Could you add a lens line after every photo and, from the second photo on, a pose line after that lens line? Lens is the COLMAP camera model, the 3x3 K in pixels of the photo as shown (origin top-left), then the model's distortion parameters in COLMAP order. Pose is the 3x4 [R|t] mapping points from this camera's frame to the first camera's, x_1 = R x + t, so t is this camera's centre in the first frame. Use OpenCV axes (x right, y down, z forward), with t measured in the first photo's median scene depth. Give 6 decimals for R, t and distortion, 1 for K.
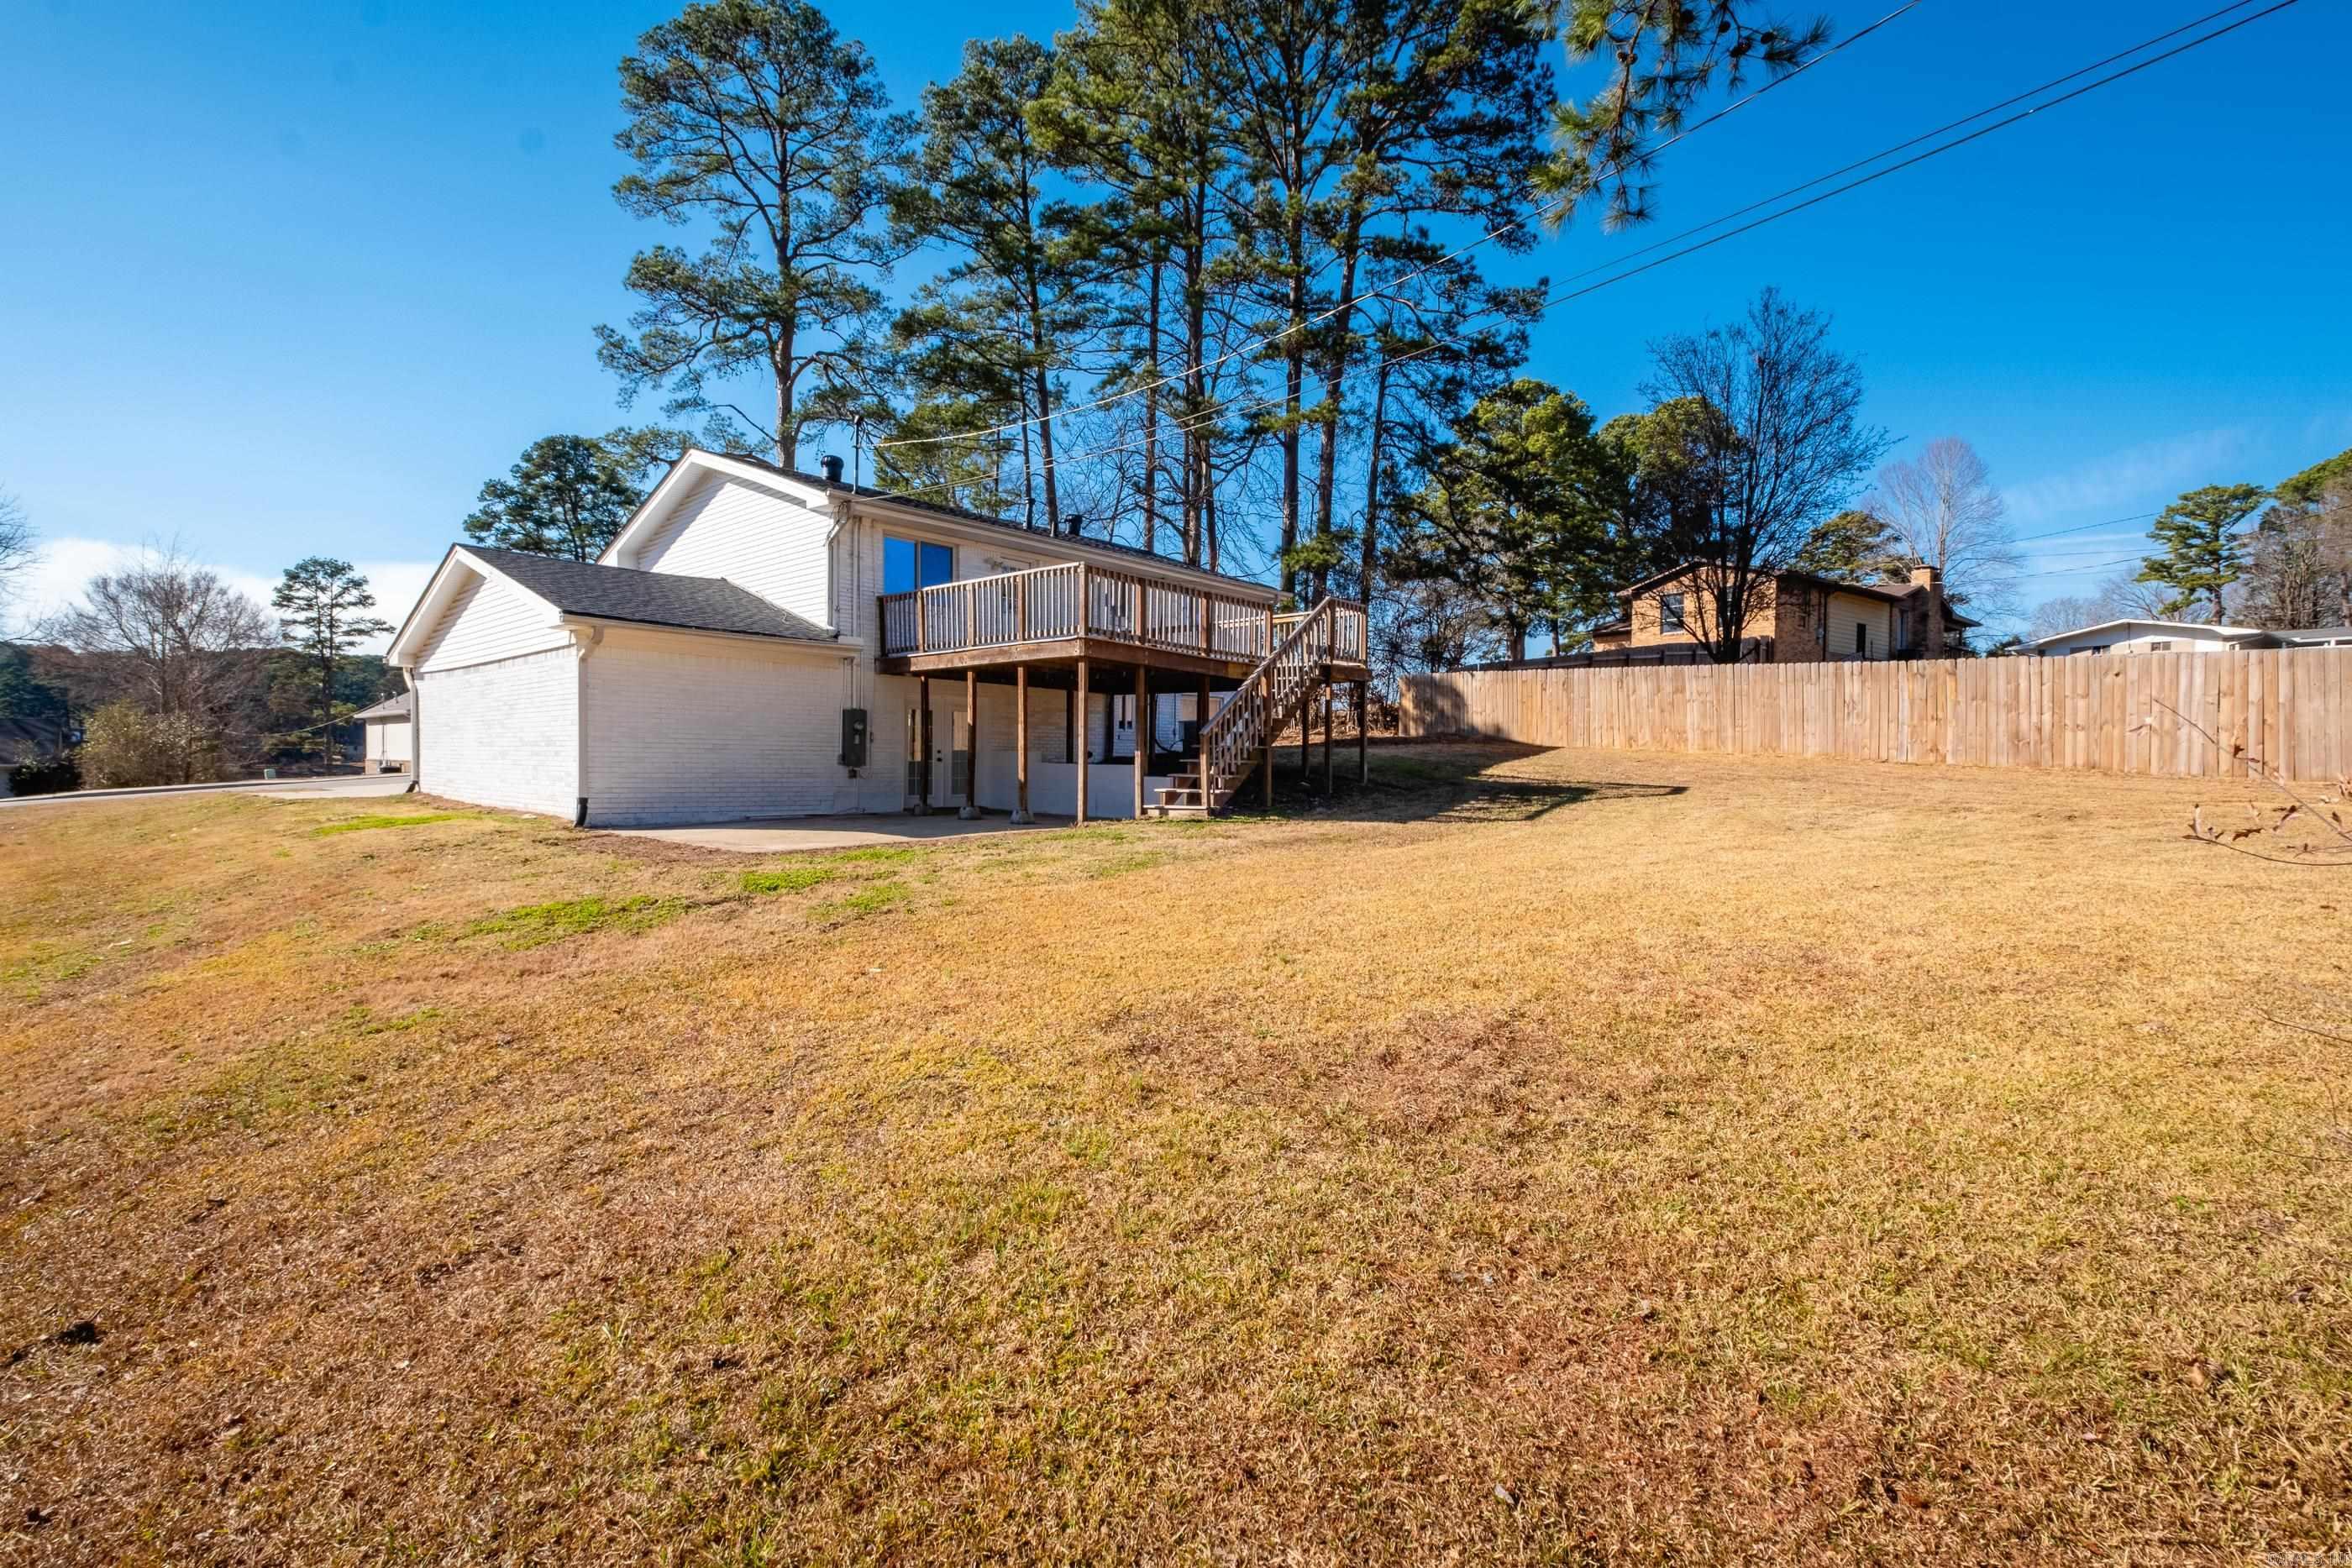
lens RADIAL K [[1007.1, 0, 1180.4], [0, 1007.1, 754.1], [0, 0, 1]] dist [0.001911, -0.000916]
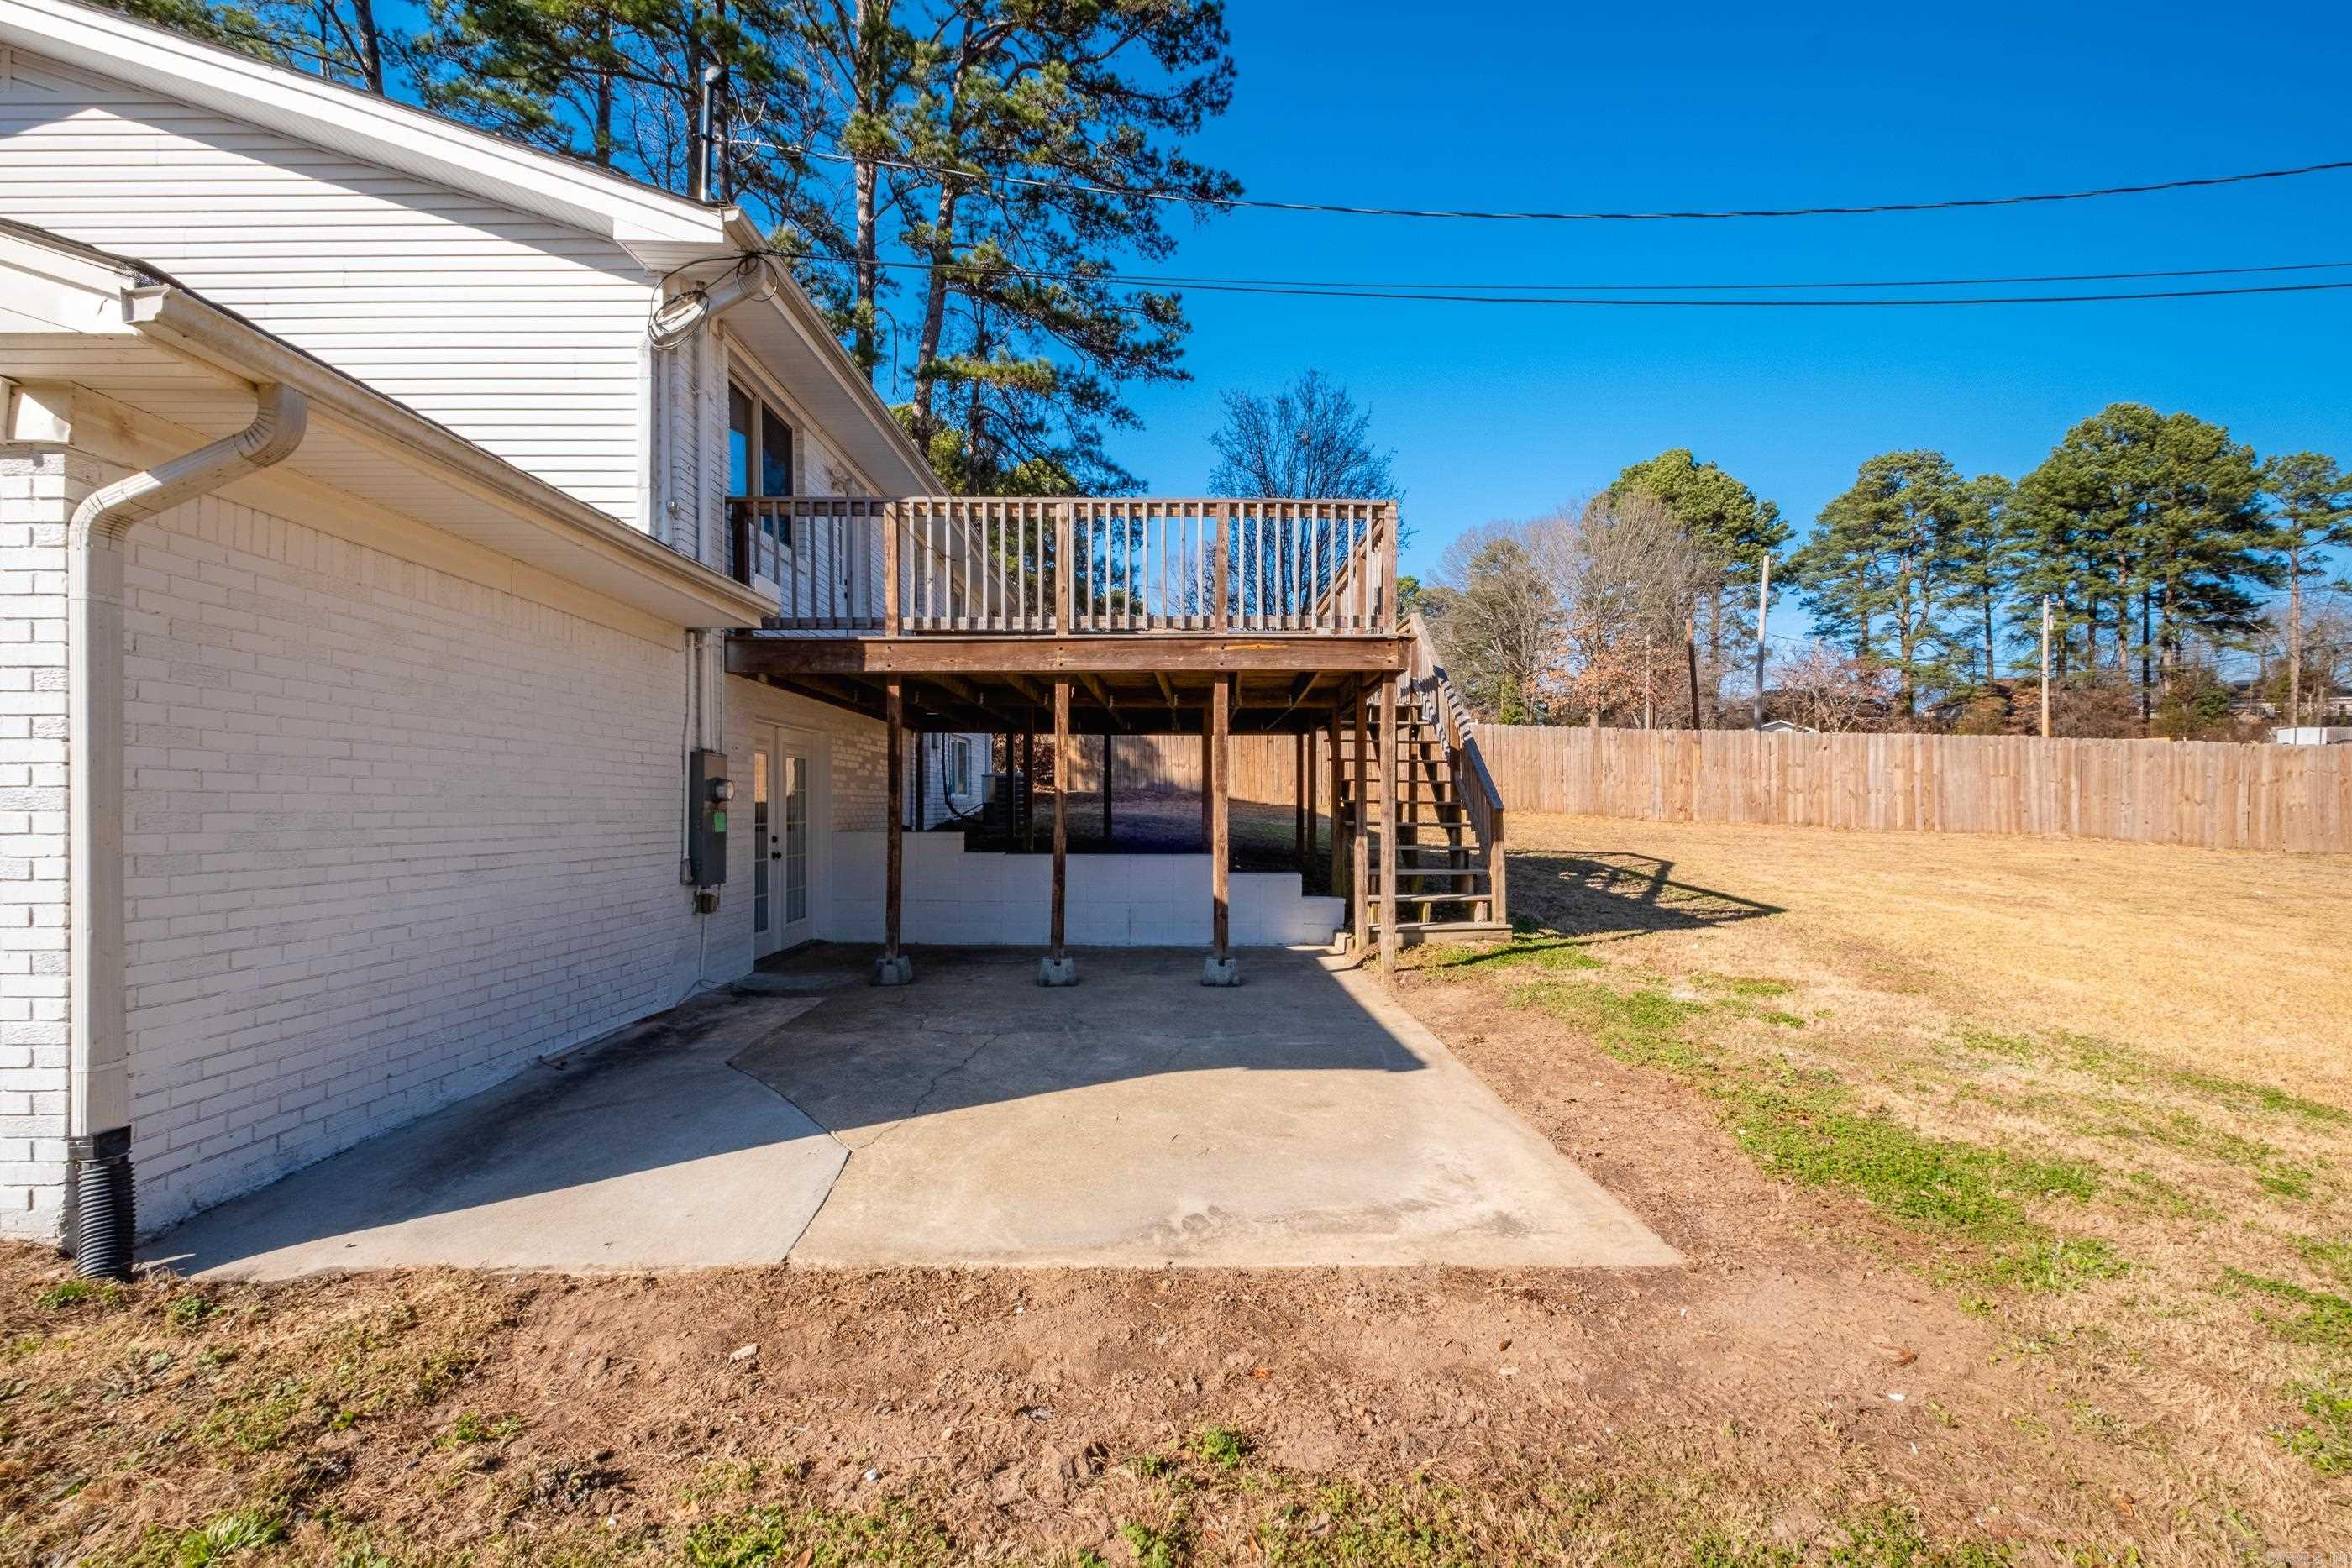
lens RADIAL K [[1011.3, 0, 1172.9], [0, 1011.3, 809.1], [0, 0, 1]] dist [0.000775, -0.002743]
pose [[0.766960, -0.013011, 0.641563, -0.450624], [0.005434, 0.999890, 0.013782, -0.024809], [-0.641672, -0.007083, 0.766946, 0.547781]]
